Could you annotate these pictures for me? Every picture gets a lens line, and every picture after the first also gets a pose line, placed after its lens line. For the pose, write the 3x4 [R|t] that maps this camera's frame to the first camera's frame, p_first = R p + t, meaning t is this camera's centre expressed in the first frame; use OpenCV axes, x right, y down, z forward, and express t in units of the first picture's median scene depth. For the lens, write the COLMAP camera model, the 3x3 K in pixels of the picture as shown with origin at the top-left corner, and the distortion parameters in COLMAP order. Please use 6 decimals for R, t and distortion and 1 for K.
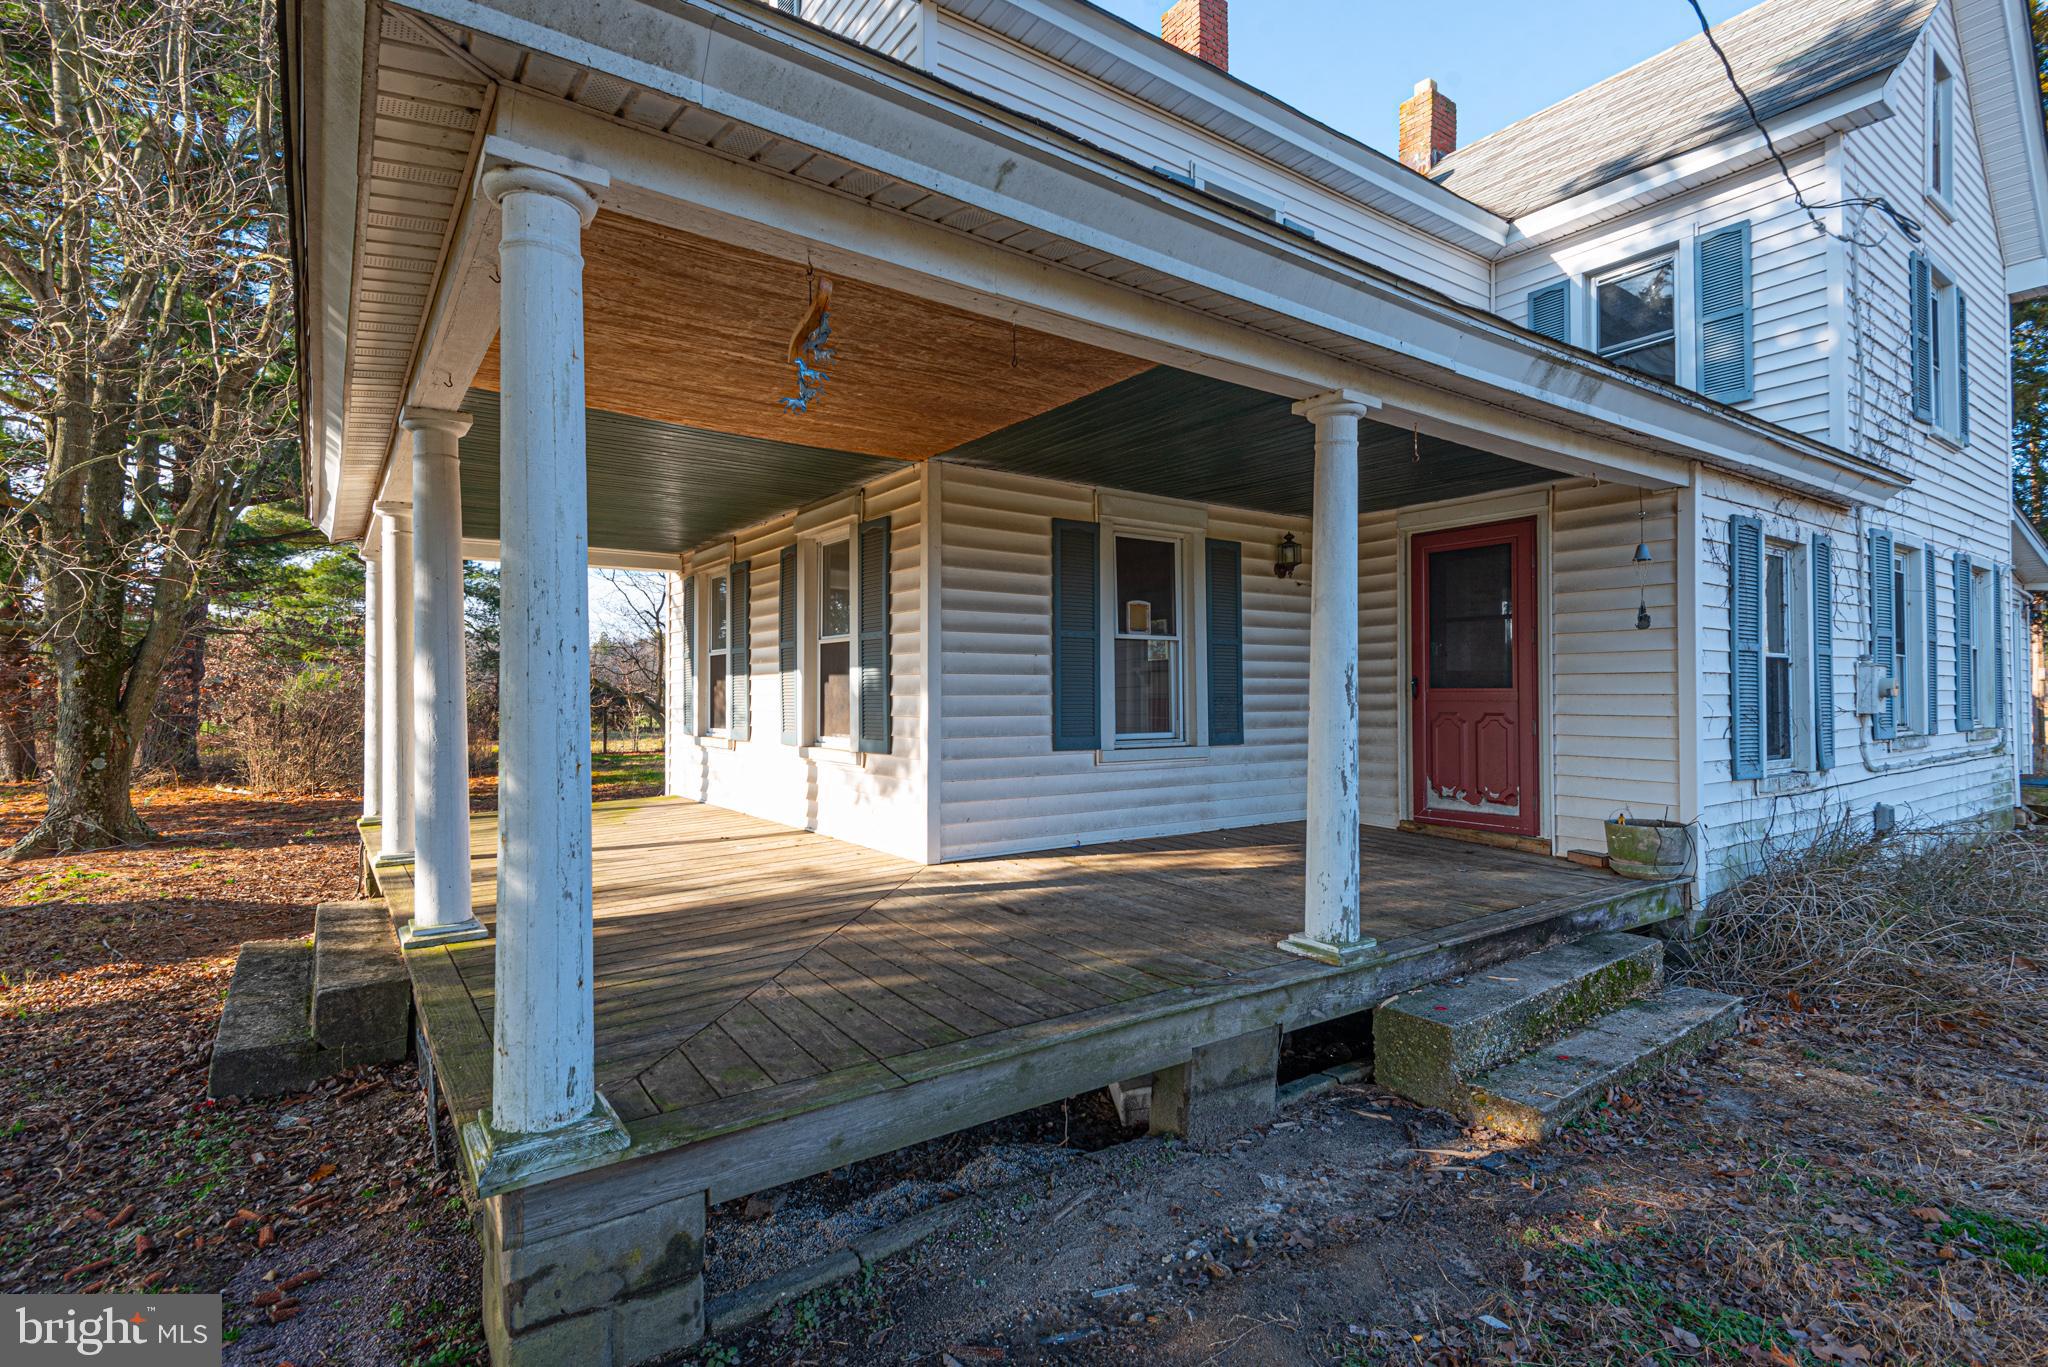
lens RADIAL K [[937.6, 0, 1014.1], [0, 937.6, 686.4], [0, 0, 1]] dist [0.000047, -0.001136]
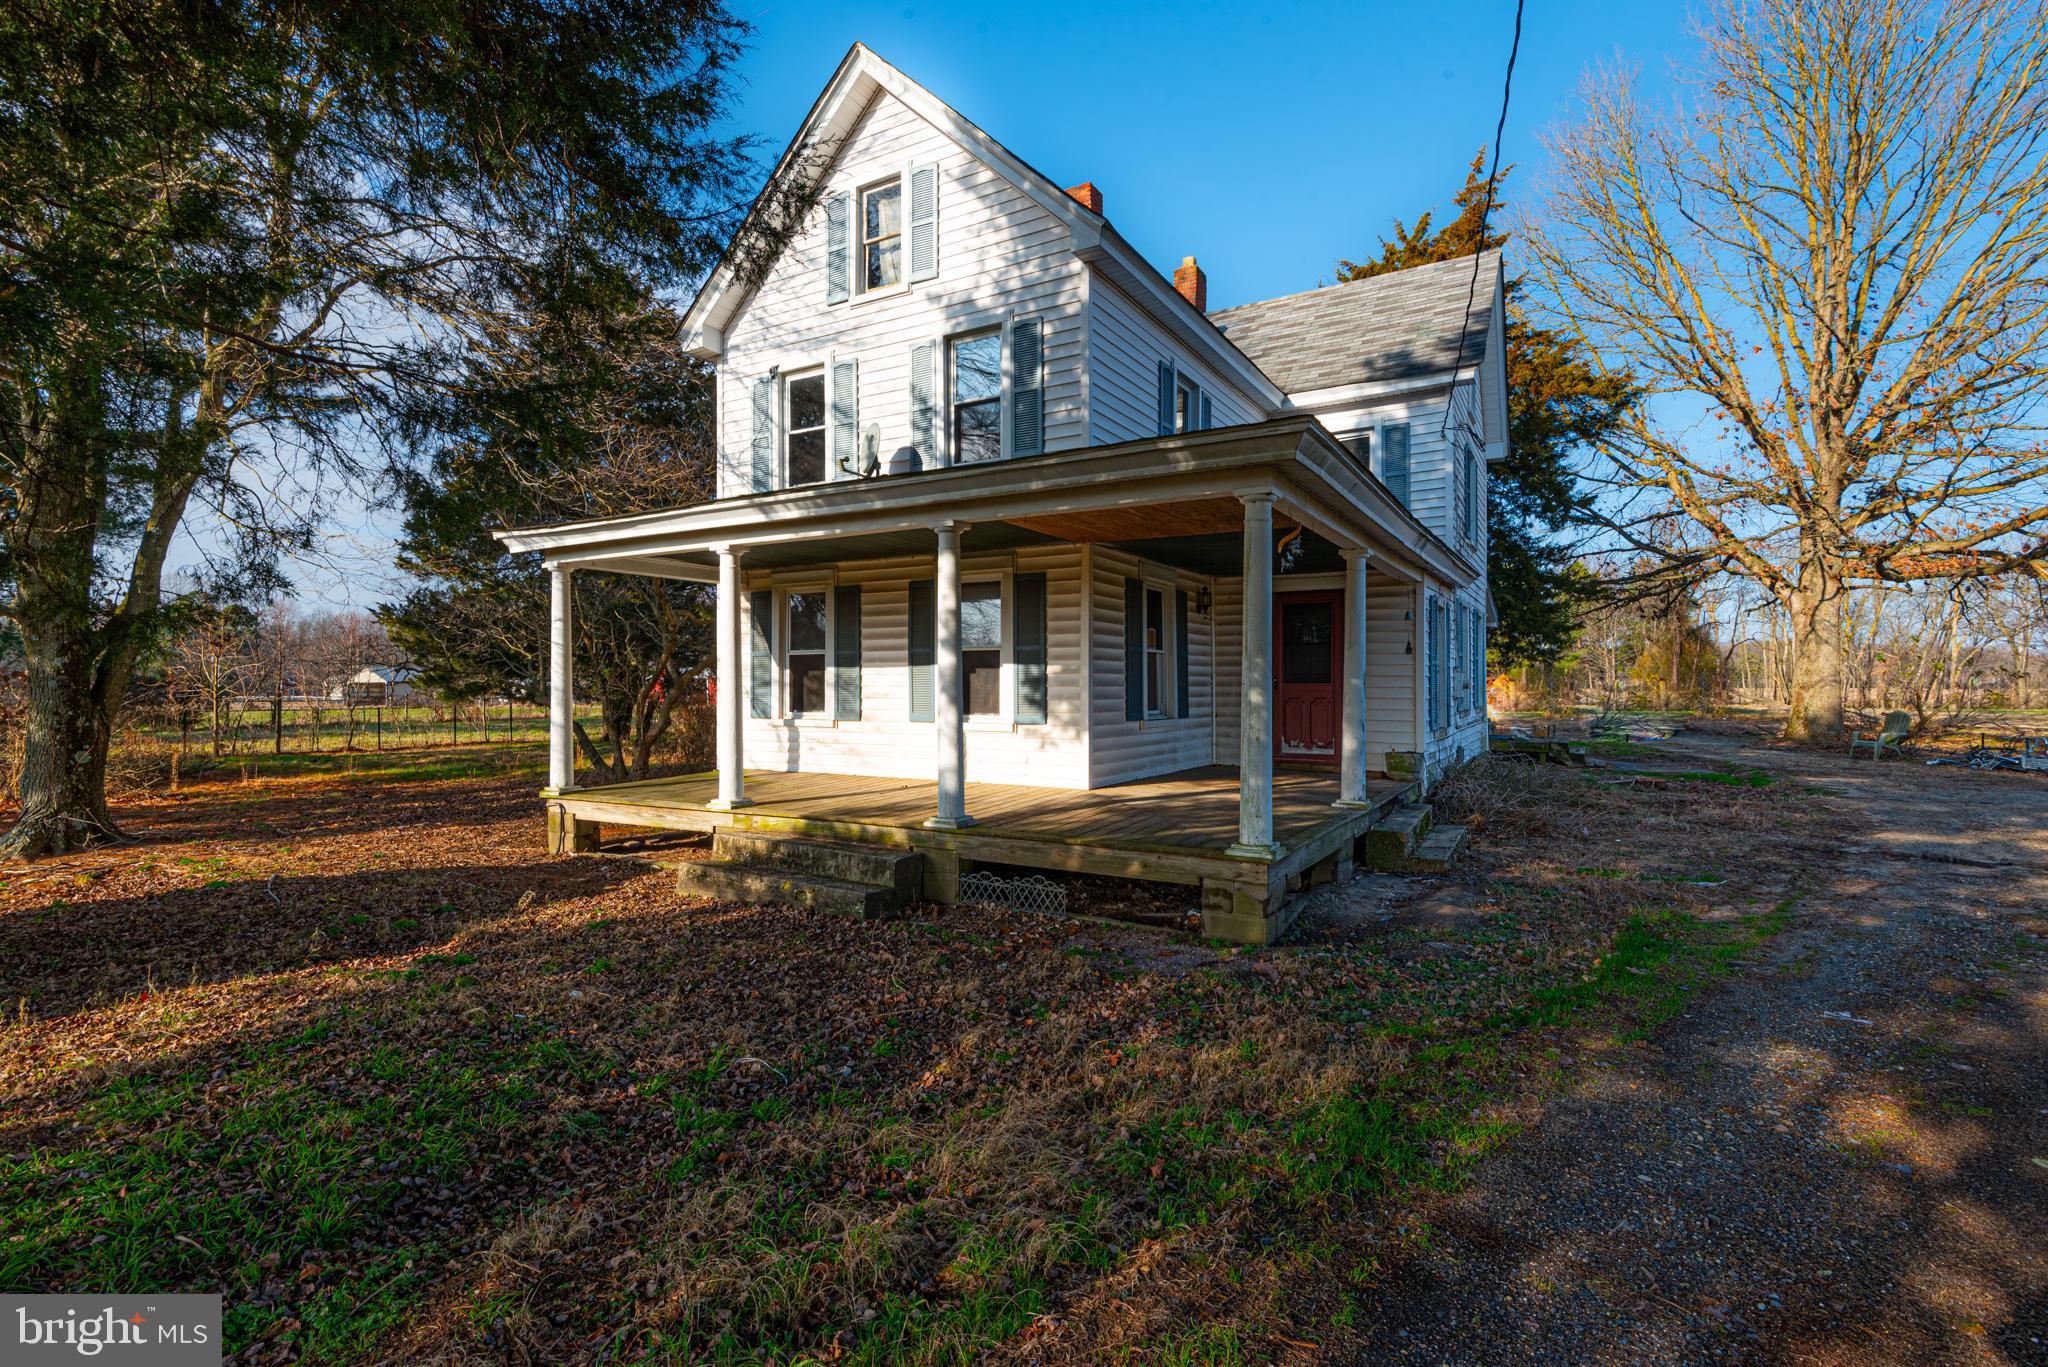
lens RADIAL K [[937.6, 0, 1037.3], [0, 937.6, 682.3], [0, 0, 1]] dist [0.000047, -0.001136]
pose [[0.904437, 0.004722, 0.426582, -0.677988], [-0.005718, 0.999983, 0.001053, 0.001055], [-0.426570, -0.003391, 0.904448, -0.350069]]
